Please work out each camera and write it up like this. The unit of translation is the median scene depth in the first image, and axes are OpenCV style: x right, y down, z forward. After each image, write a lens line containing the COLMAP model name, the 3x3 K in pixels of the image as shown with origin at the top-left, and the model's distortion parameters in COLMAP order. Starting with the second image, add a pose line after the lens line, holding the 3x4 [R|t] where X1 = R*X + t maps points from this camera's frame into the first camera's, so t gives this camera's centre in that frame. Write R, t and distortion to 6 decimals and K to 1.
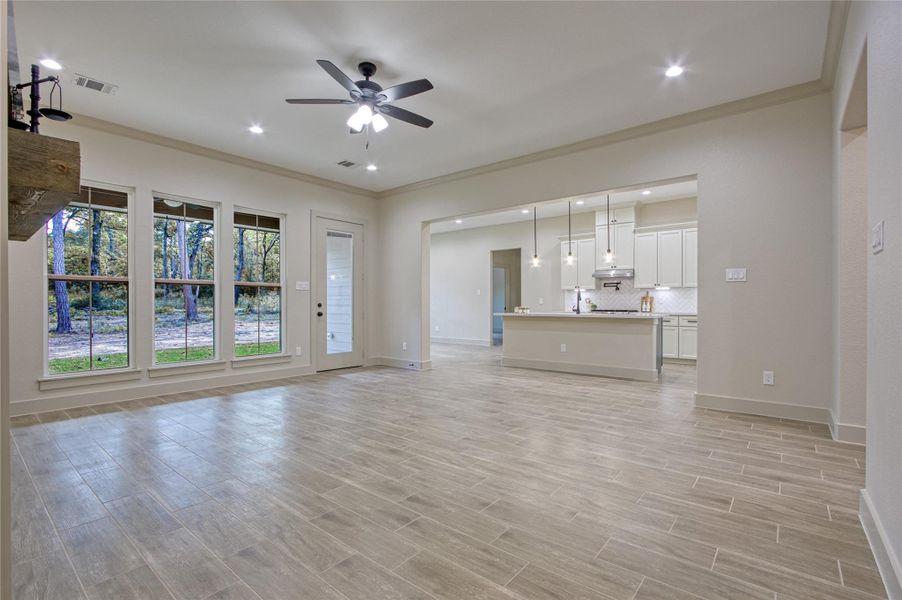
lens RADIAL K [[414.9, 0, 451.9], [0, 414.9, 304.9], [0, 0, 1]] dist [-0.015616, -0.000036]
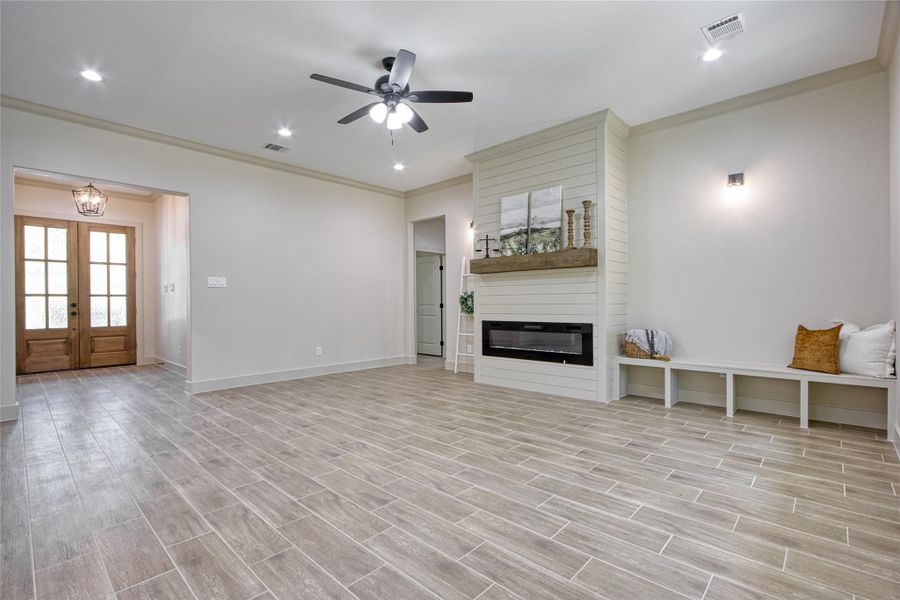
lens RADIAL K [[414.0, 0, 450.9], [0, 414.0, 304.9], [0, 0, 1]] dist [-0.015616, -0.000036]
pose [[-0.997729, 0.009042, 0.066747, -0.356680], [0.009124, 0.999958, 0.000921, 0.000755], [-0.066736, 0.001528, -0.997770, 1.737087]]
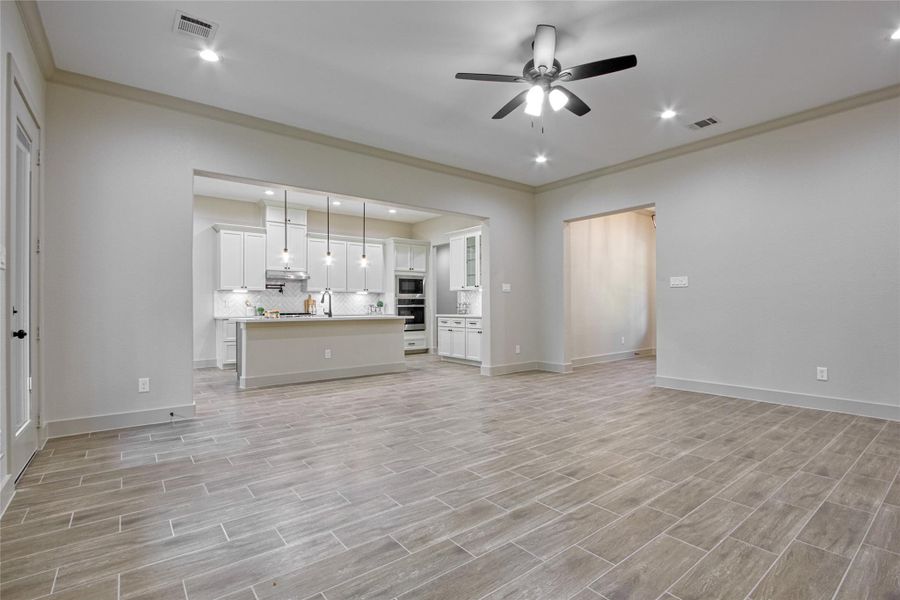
lens RADIAL K [[422.2, 0, 453.2], [0, 422.2, 305.0], [0, 0, 1]] dist [-0.010411, -0.000522]
pose [[0.221031, 0.001910, 0.975265, -1.006153], [0.005786, 0.999978, -0.003270, -0.002941], [-0.975250, 0.006365, 0.221015, 0.872685]]
